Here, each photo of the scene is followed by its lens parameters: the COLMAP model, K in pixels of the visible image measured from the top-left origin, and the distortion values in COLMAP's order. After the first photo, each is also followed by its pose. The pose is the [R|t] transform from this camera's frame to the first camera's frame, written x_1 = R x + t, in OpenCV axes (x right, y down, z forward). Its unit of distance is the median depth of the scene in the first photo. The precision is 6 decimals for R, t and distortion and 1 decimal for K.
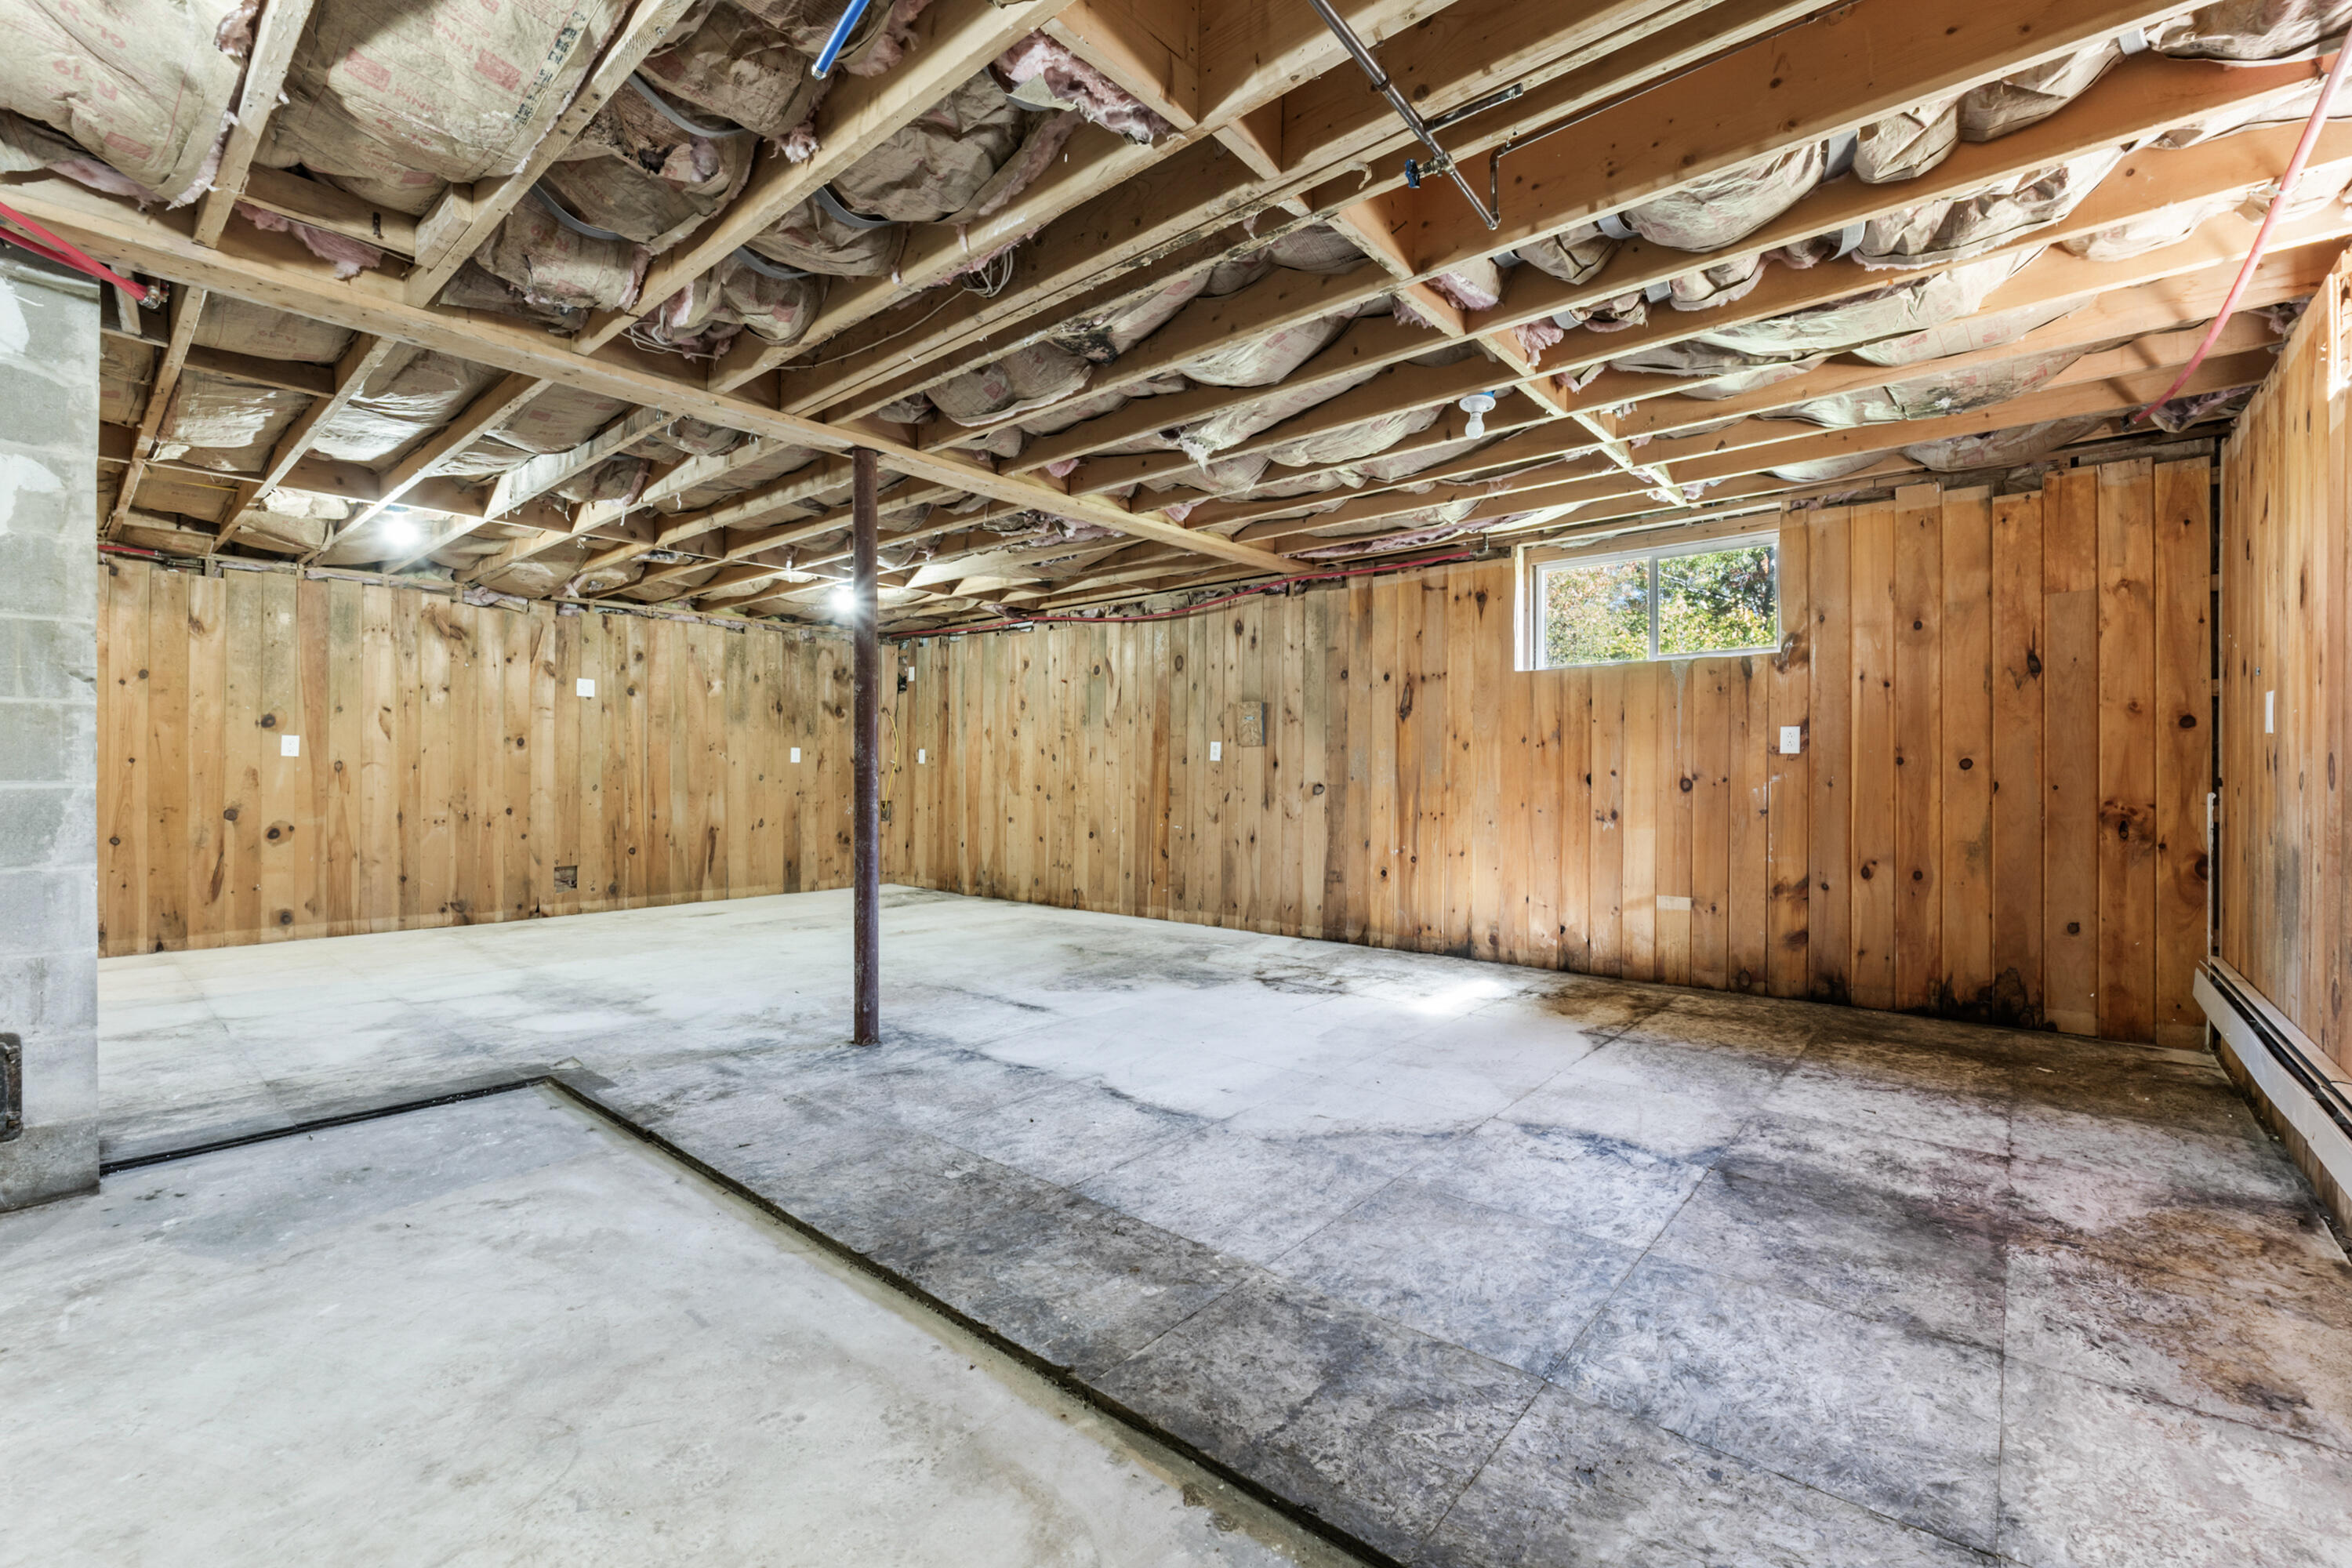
lens RADIAL K [[984.2, 0, 1152.1], [0, 984.2, 778.0], [0, 0, 1]] dist [-0.002710, -0.002413]
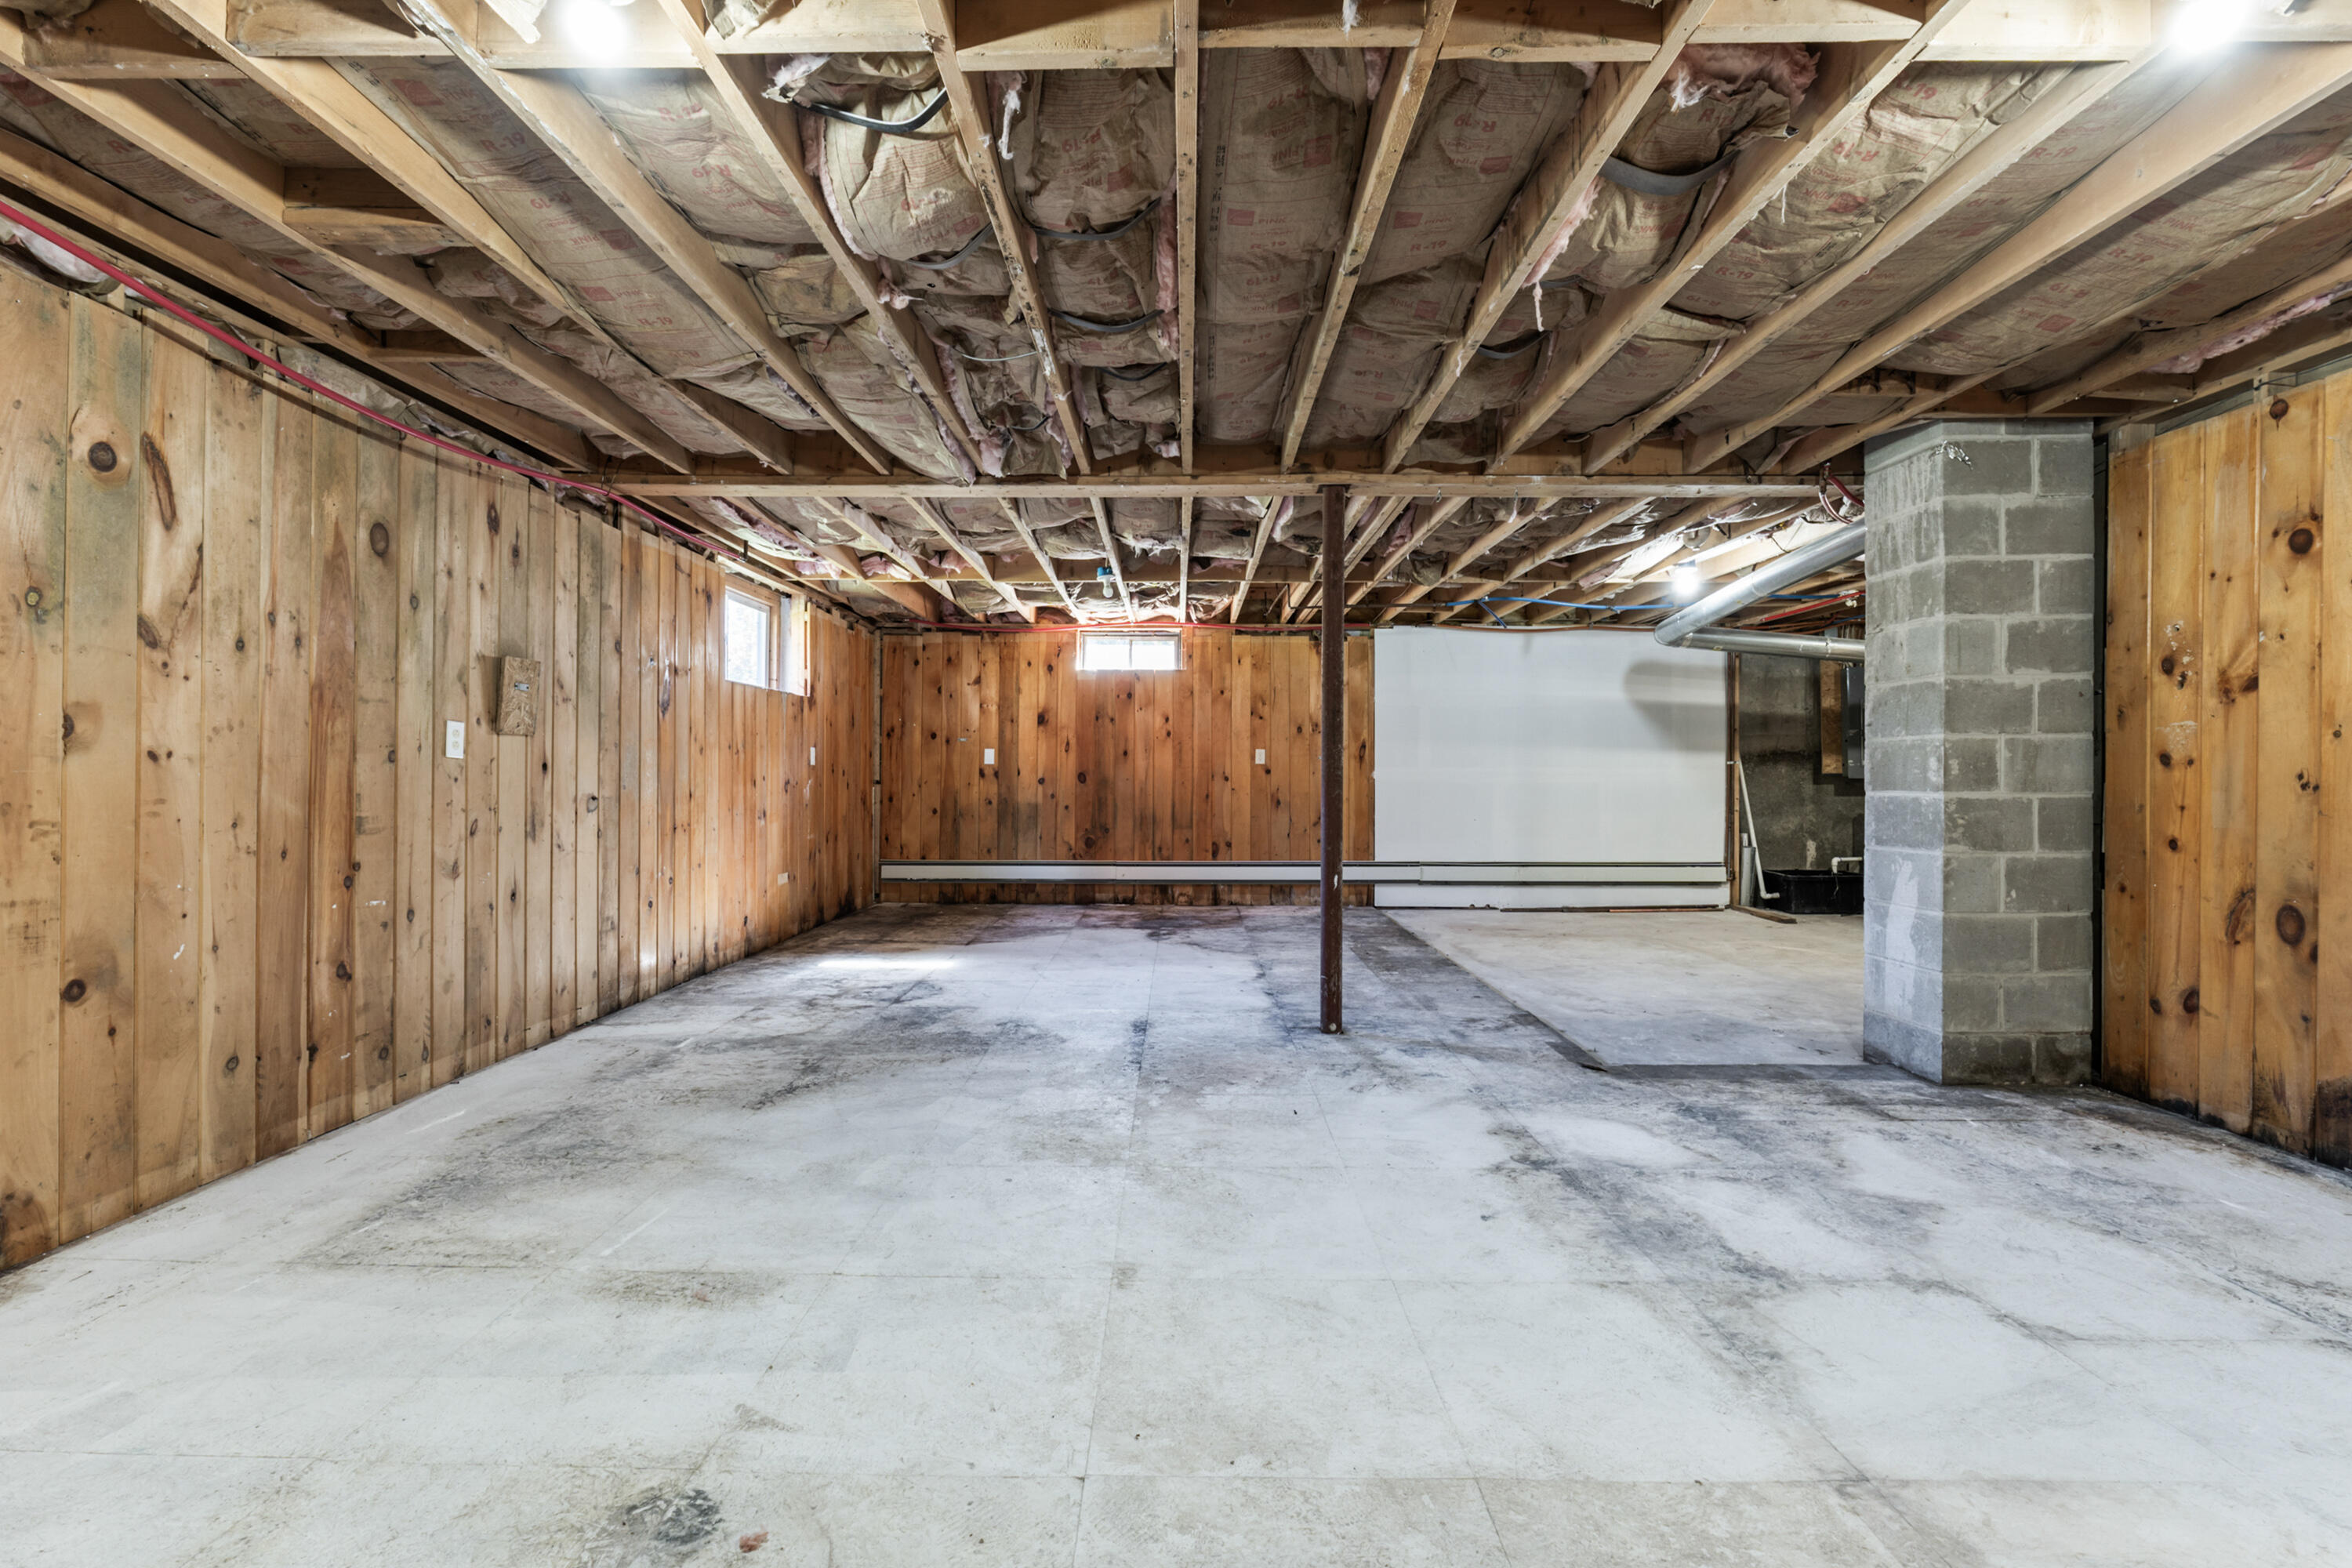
lens RADIAL K [[984.2, 0, 1168.9], [0, 984.2, 777.9], [0, 0, 1]] dist [-0.002710, -0.002413]
pose [[-0.644709, -0.004040, 0.764417, -0.637773], [0.000739, 0.999982, 0.005908, -0.011350], [-0.764428, 0.004373, -0.644695, 1.171818]]
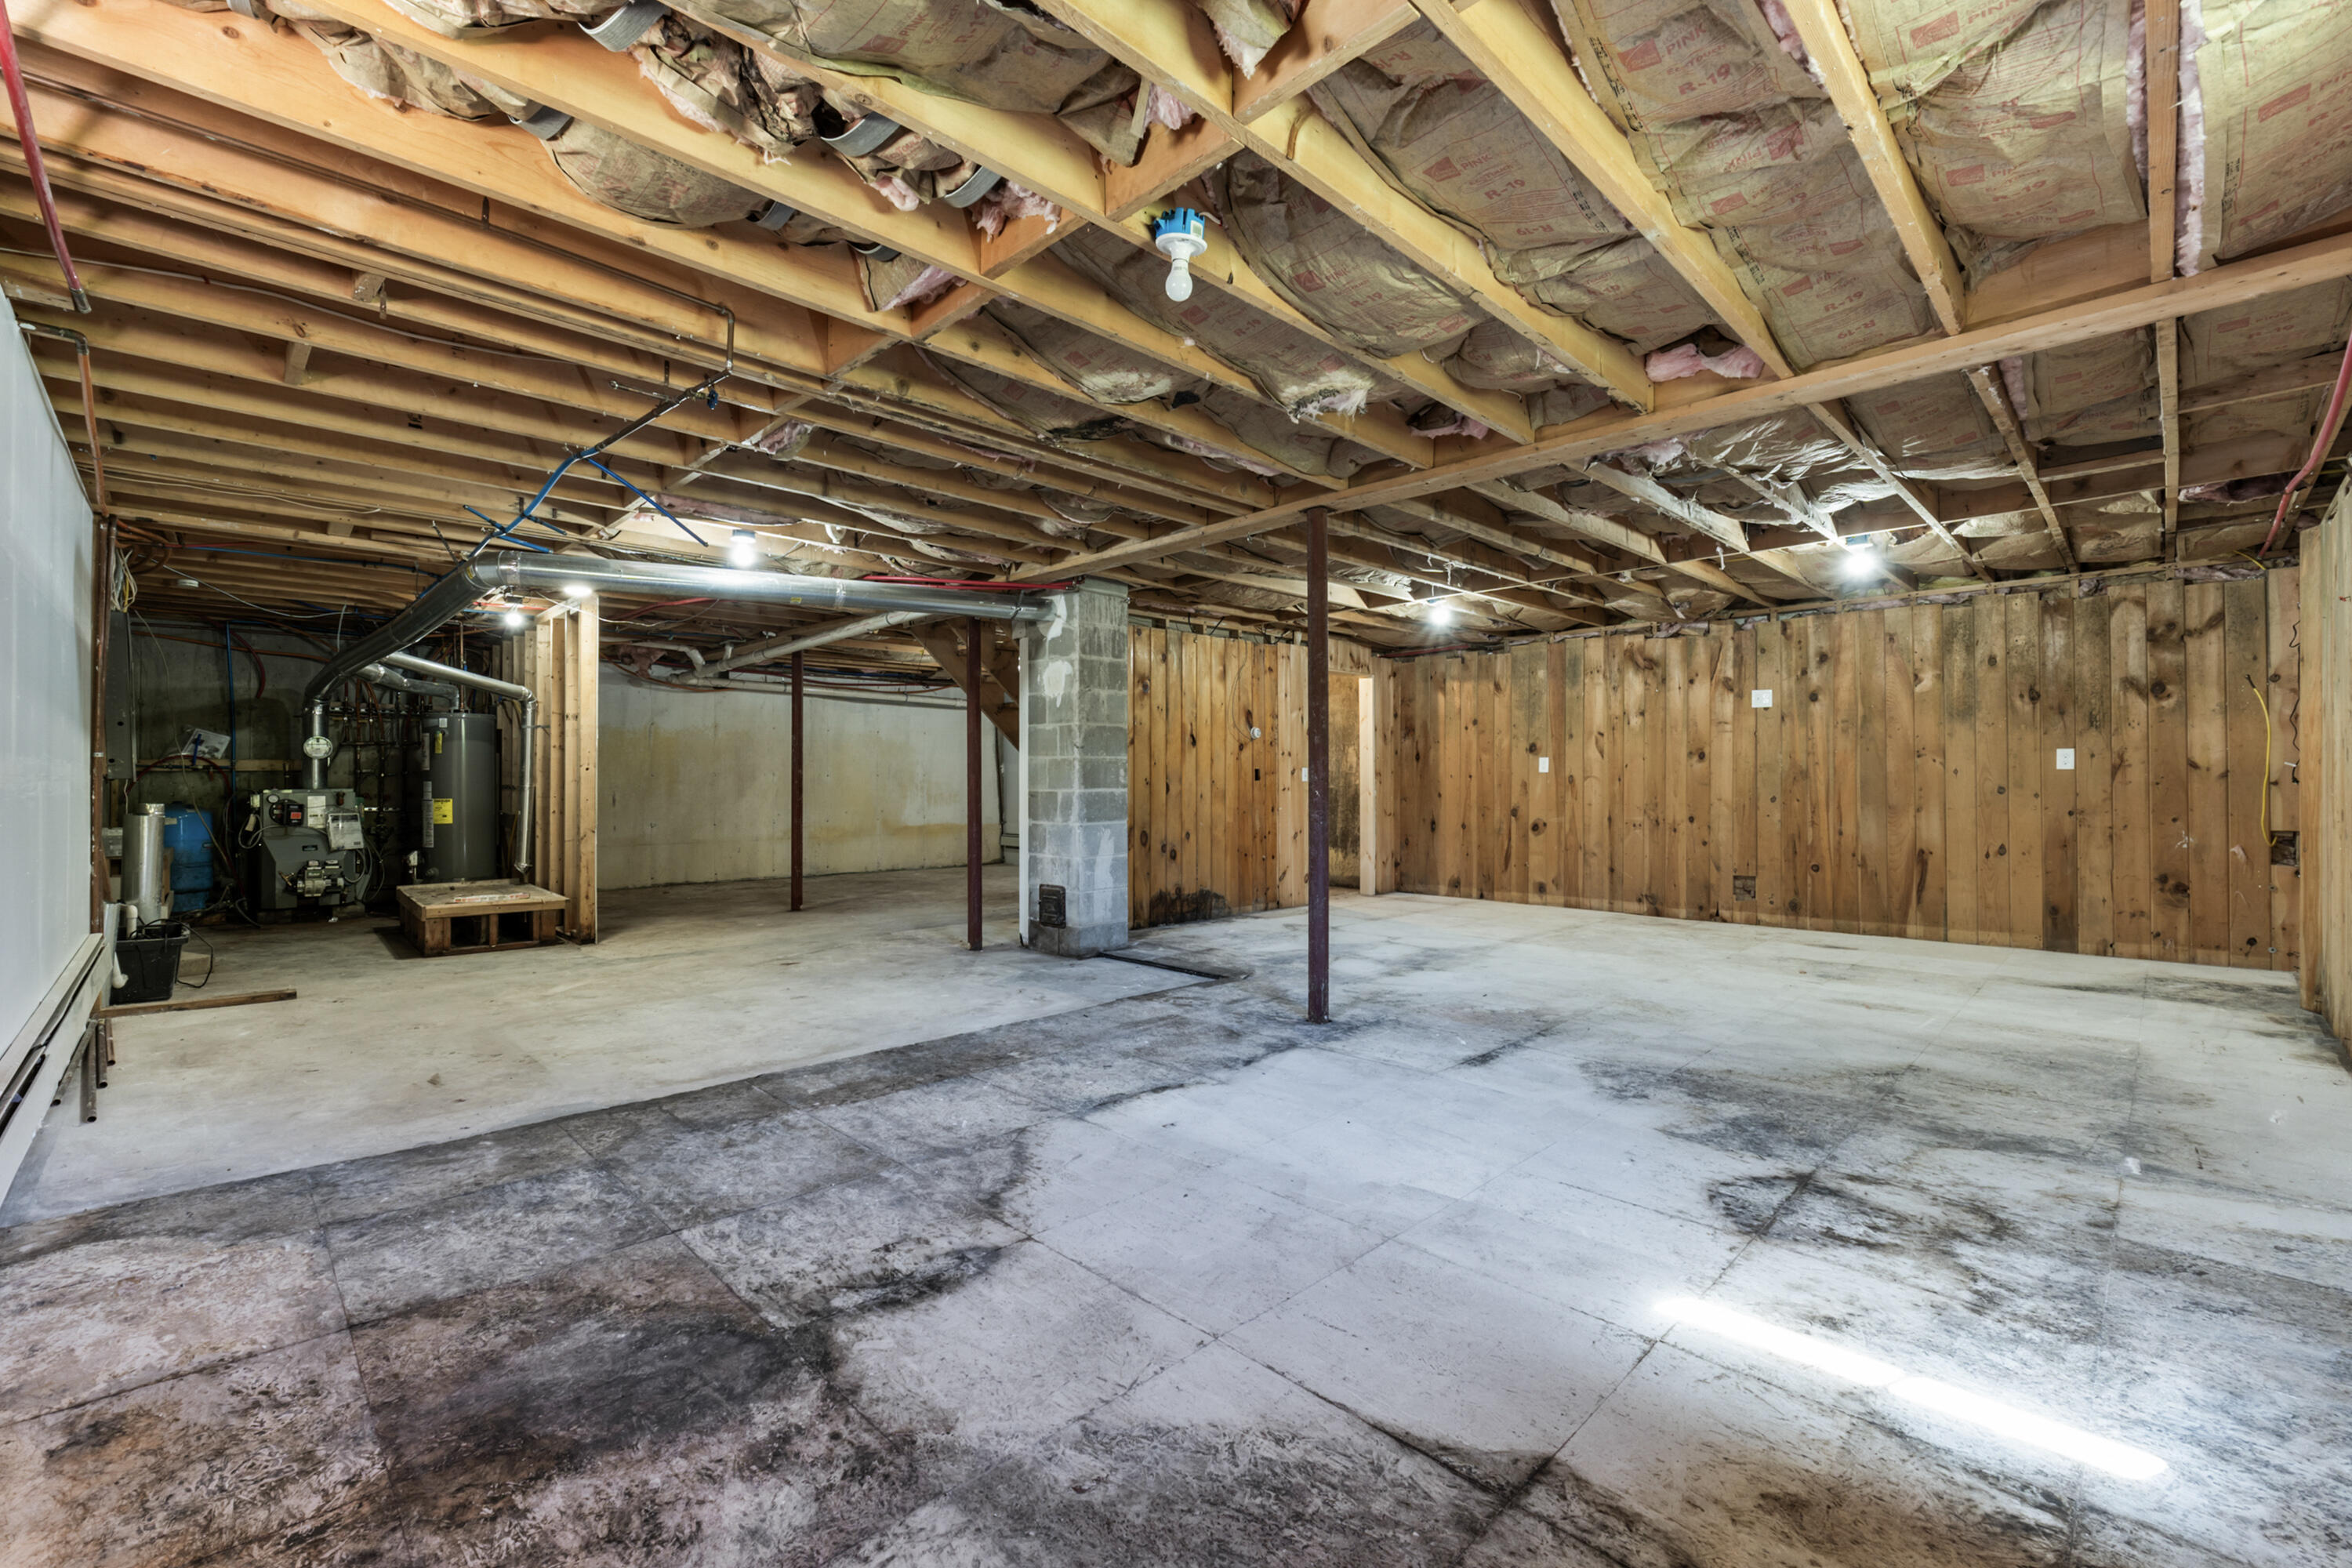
lens RADIAL K [[984.2, 0, 1178.3], [0, 984.2, 771.4], [0, 0, 1]] dist [-0.002710, -0.002413]
pose [[-0.067150, -0.010843, -0.997684, 0.556539], [-0.003548, 0.999937, -0.010629, -0.006836], [0.997737, 0.002826, -0.067184, 0.582815]]
